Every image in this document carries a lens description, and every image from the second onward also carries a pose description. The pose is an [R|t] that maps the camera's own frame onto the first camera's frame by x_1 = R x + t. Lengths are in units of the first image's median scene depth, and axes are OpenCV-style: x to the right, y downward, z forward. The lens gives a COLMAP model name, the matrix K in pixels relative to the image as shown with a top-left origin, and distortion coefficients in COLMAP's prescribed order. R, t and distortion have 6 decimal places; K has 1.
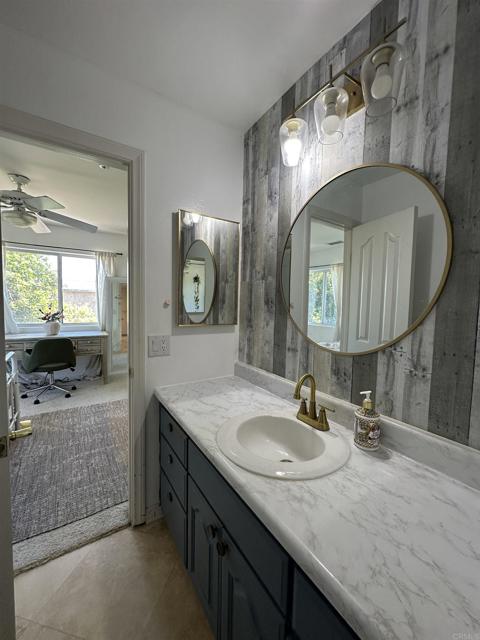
lens RADIAL K [[257.2, 0, 242.0], [0, 257.2, 319.2], [0, 0, 1]] dist [-0.002782, 0.000108]
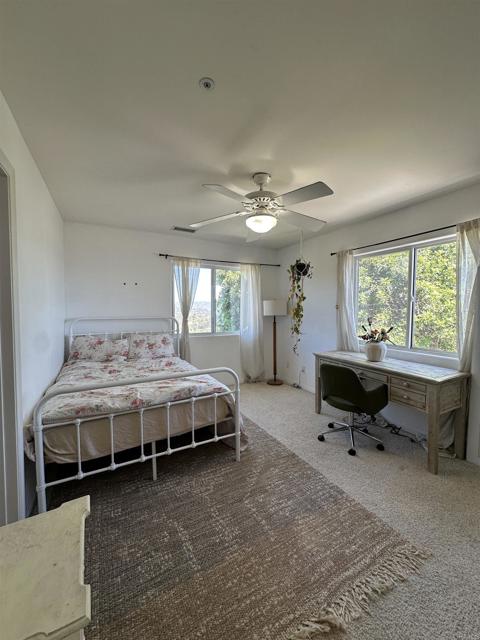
lens RADIAL K [[257.2, 0, 242.0], [0, 257.2, 319.2], [0, 0, 1]] dist [-0.002782, 0.000108]
pose [[-0.092564, 0.022148, -0.995460, 0.031287], [-0.074415, 0.996803, 0.029097, -0.059812], [0.992922, 0.076770, -0.090620, 0.794217]]
